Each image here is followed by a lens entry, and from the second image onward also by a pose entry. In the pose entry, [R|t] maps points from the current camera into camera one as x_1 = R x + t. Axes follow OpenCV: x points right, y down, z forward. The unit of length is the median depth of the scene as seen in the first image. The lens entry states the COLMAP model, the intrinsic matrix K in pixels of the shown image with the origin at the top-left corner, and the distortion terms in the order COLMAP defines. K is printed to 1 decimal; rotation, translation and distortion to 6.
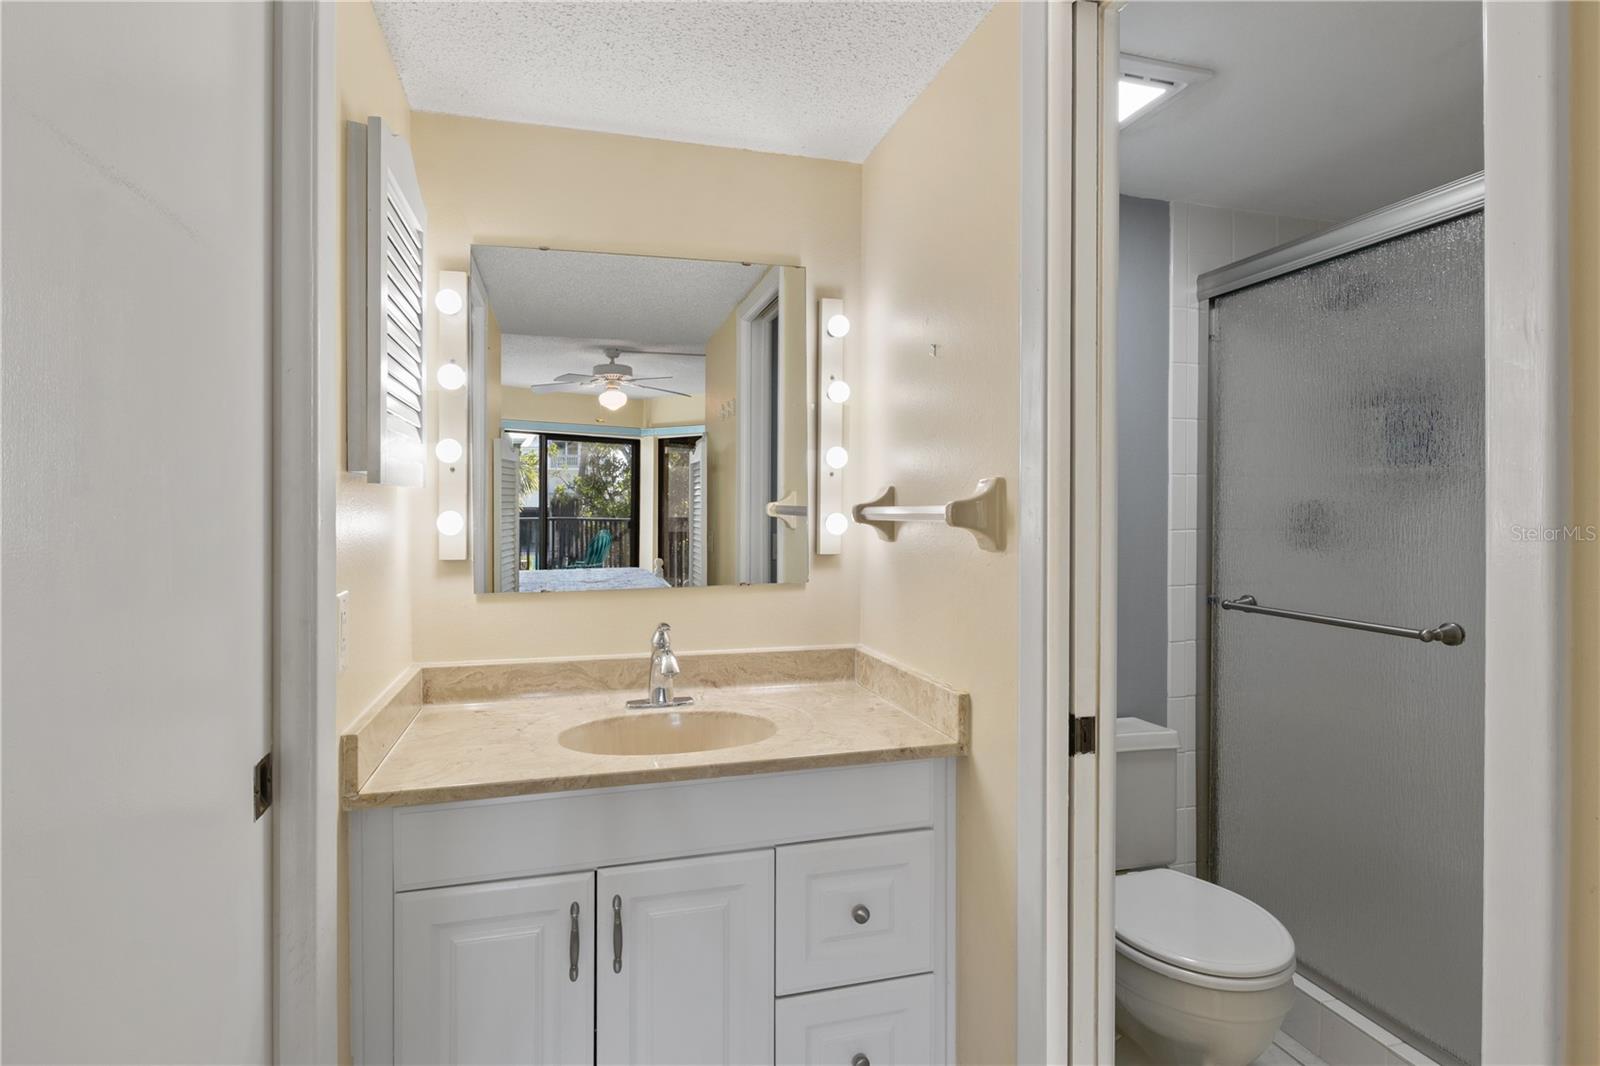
lens RADIAL K [[809.9, 0, 794.9], [0, 809.9, 508.0], [0, 0, 1]] dist [-0.001940, -0.000710]
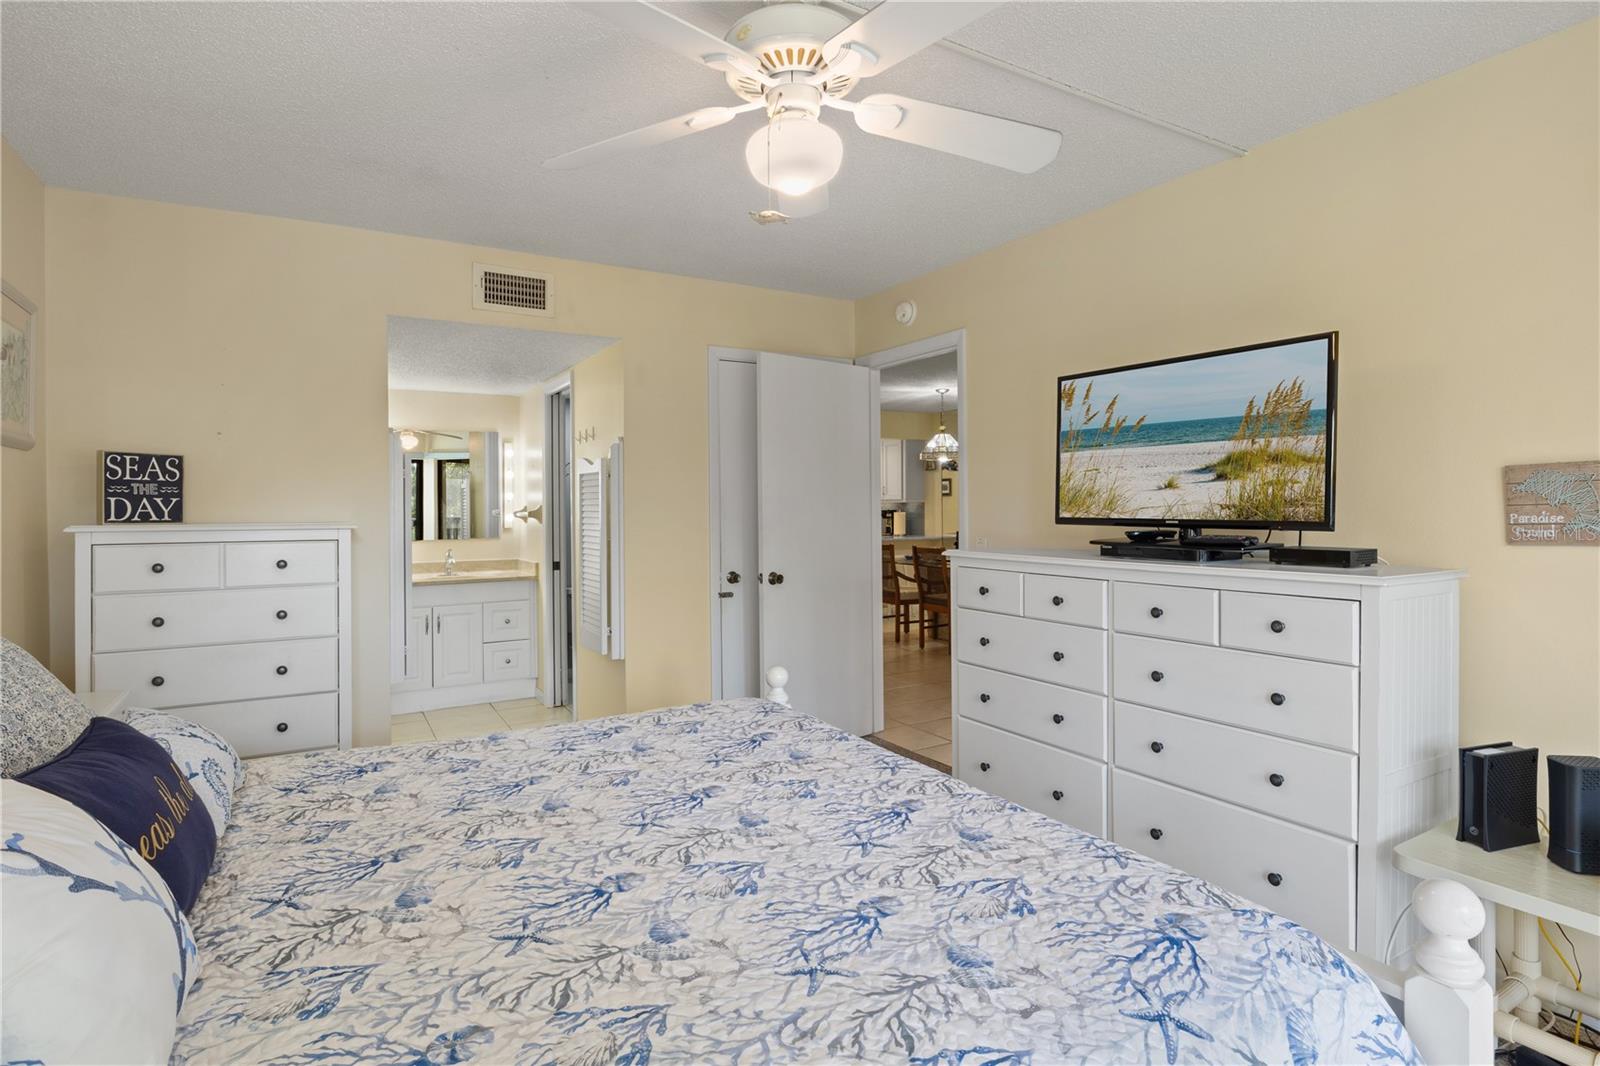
lens RADIAL K [[847.1, 0, 794.9], [0, 847.1, 501.7], [0, 0, 1]] dist [0.000206, 0.000434]
pose [[0.971291, -0.004261, 0.237856, 0.311109], [0.005651, 0.999971, -0.005164, -0.016678], [-0.237827, 0.006360, 0.971287, -2.194128]]
